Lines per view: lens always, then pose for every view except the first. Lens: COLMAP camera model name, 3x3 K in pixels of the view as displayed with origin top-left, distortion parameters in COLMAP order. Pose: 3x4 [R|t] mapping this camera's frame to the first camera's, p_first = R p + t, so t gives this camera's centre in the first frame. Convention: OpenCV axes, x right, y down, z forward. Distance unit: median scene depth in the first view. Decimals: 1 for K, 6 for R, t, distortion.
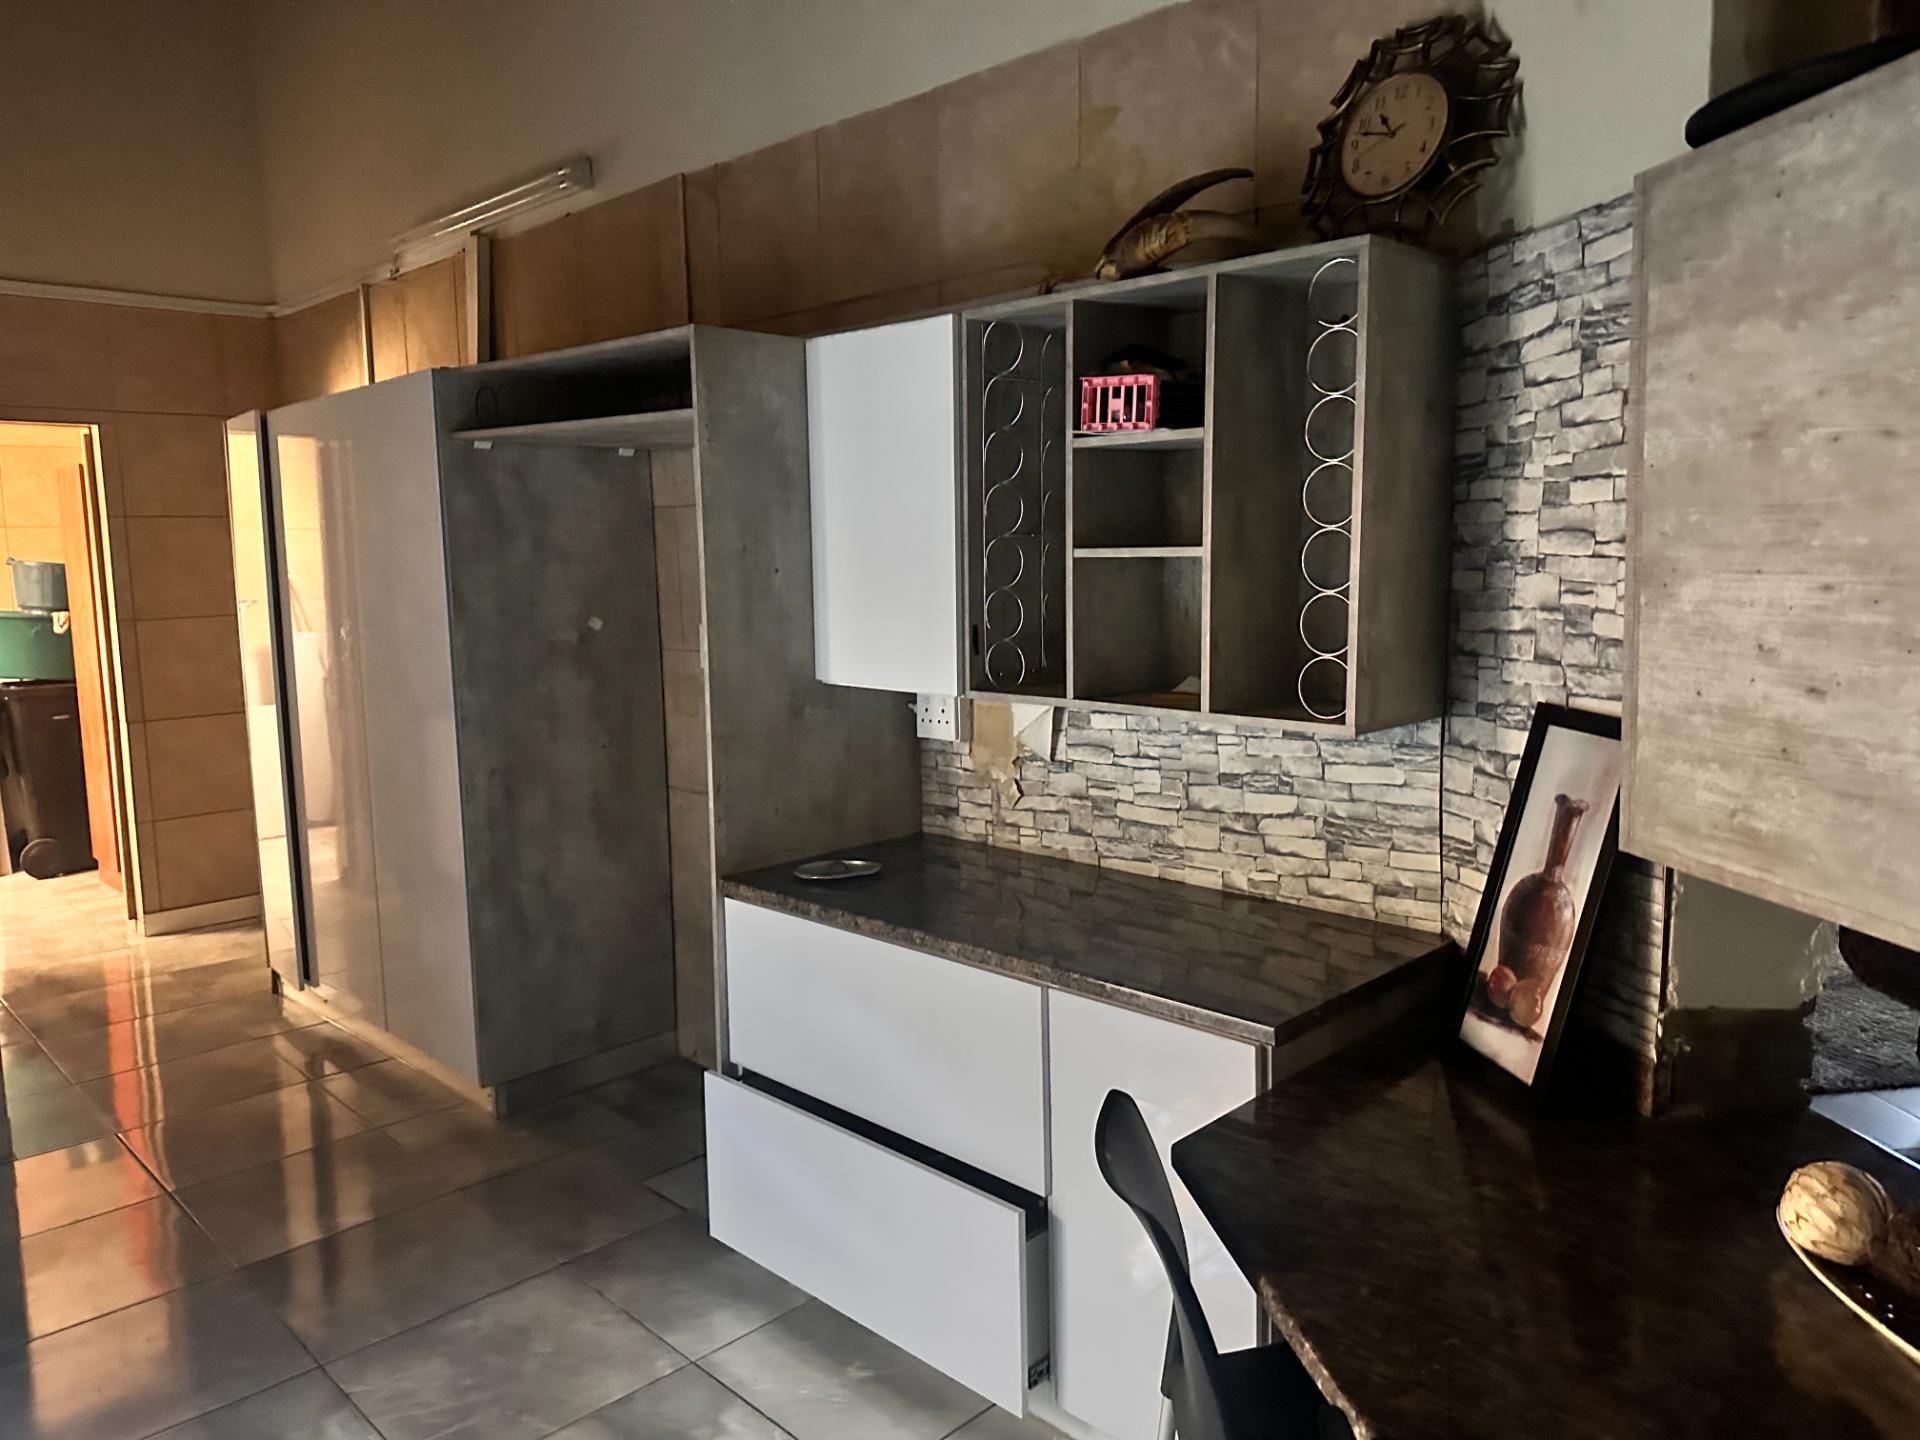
lens RADIAL K [[1347.6, 0, 955.3], [0, 1347.6, 716.5], [0, 0, 1]] dist [0.075326, -0.004368]
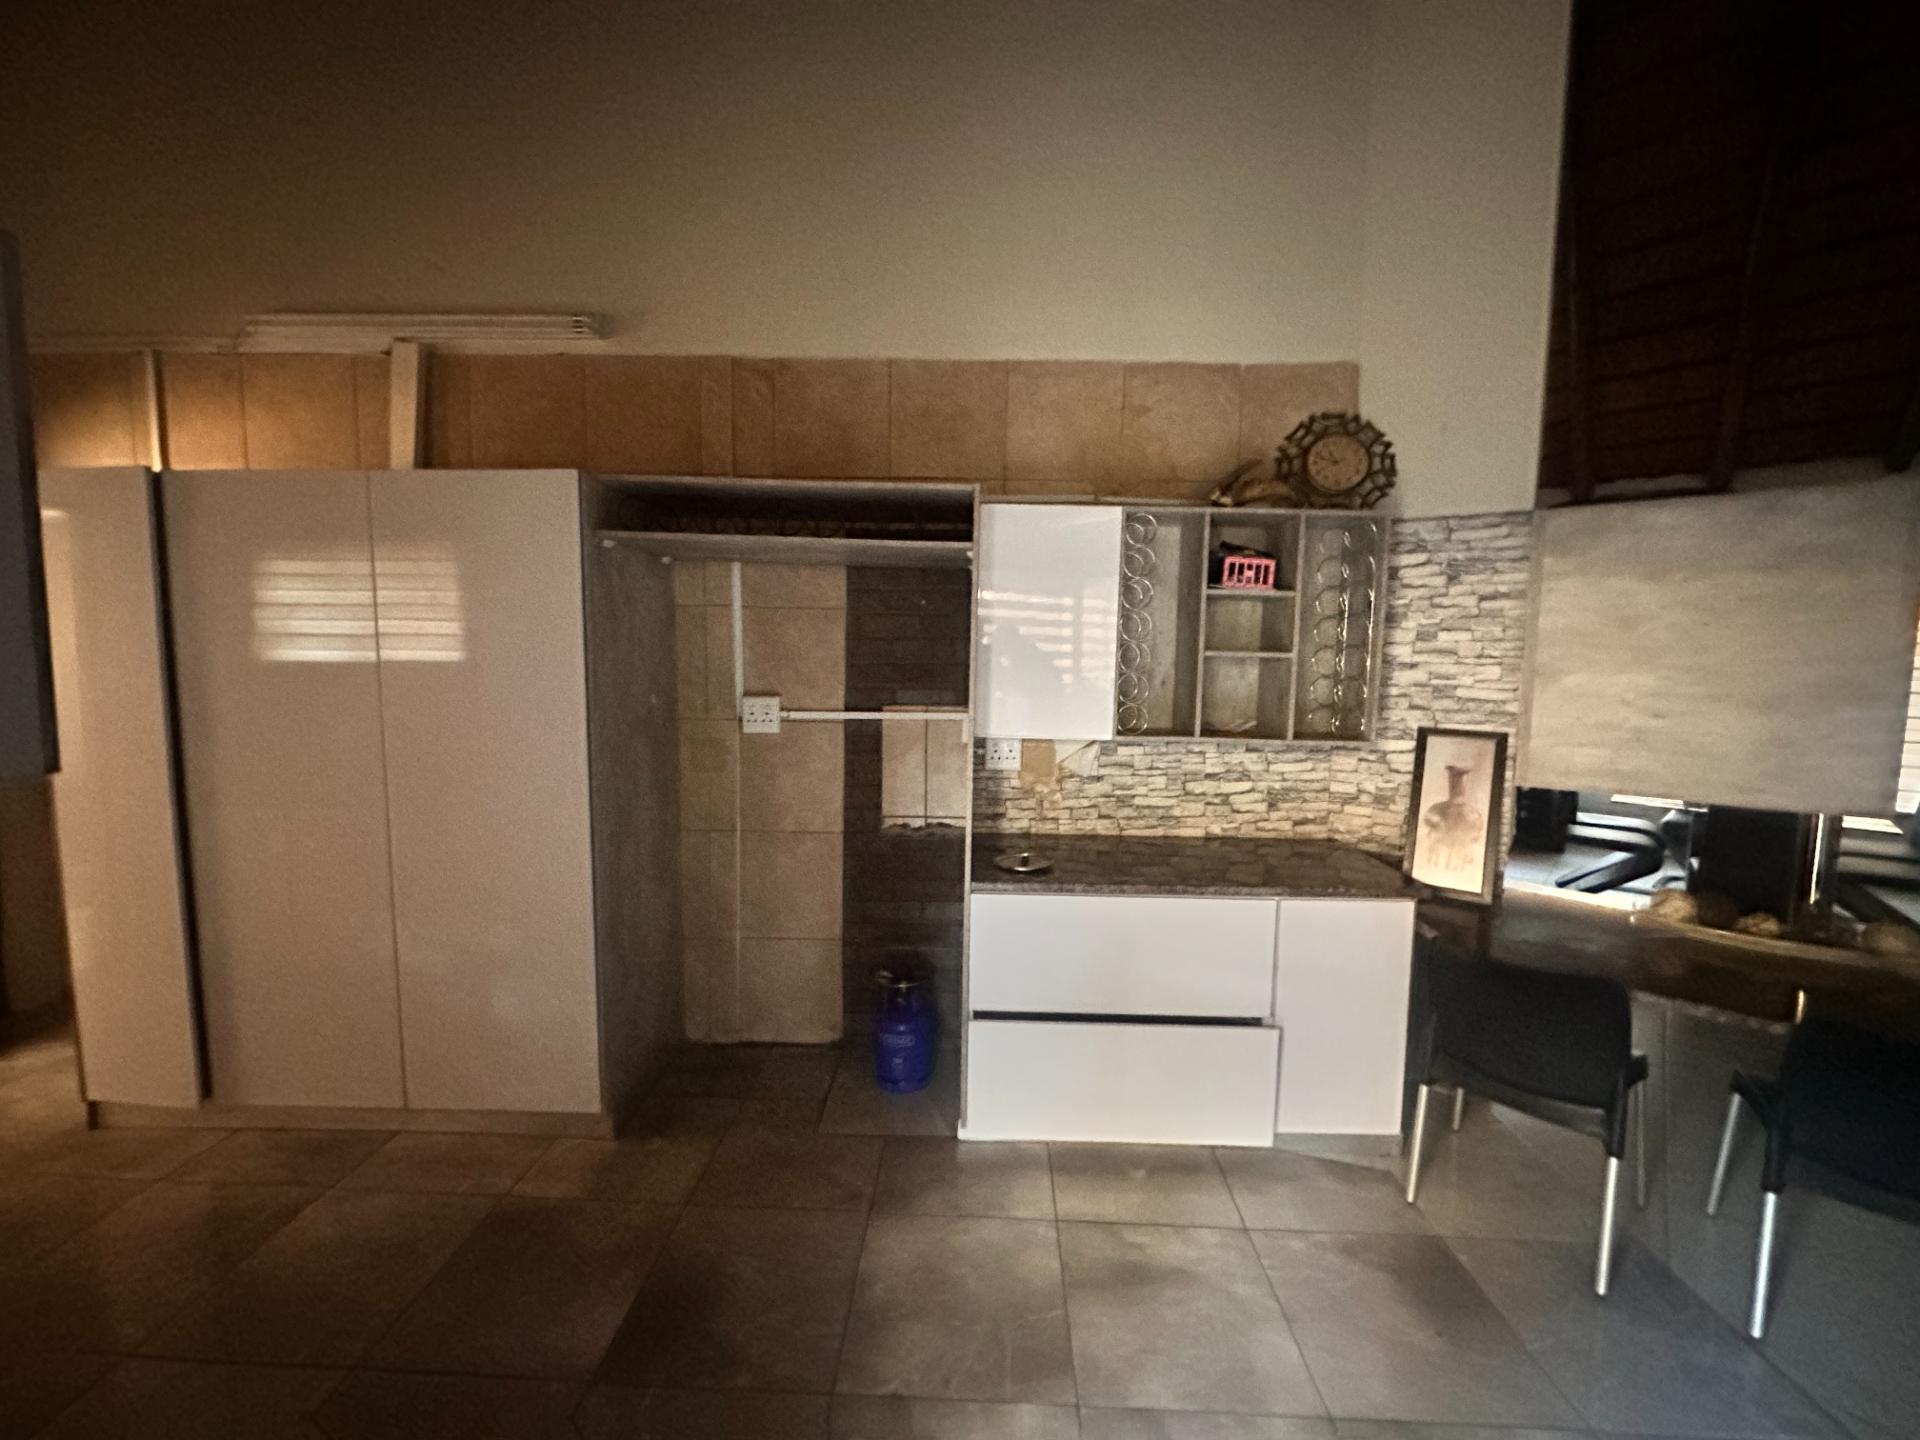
lens RADIAL K [[769.4, 0, 961.5], [0, 769.4, 719.5], [0, 0, 1]] dist [0.001085, 0.000259]
pose [[0.723528, -0.035475, 0.689383, -0.778660], [0.058139, 0.998262, -0.009650, -0.041936], [-0.687843, 0.047062, 0.724333, 0.463913]]
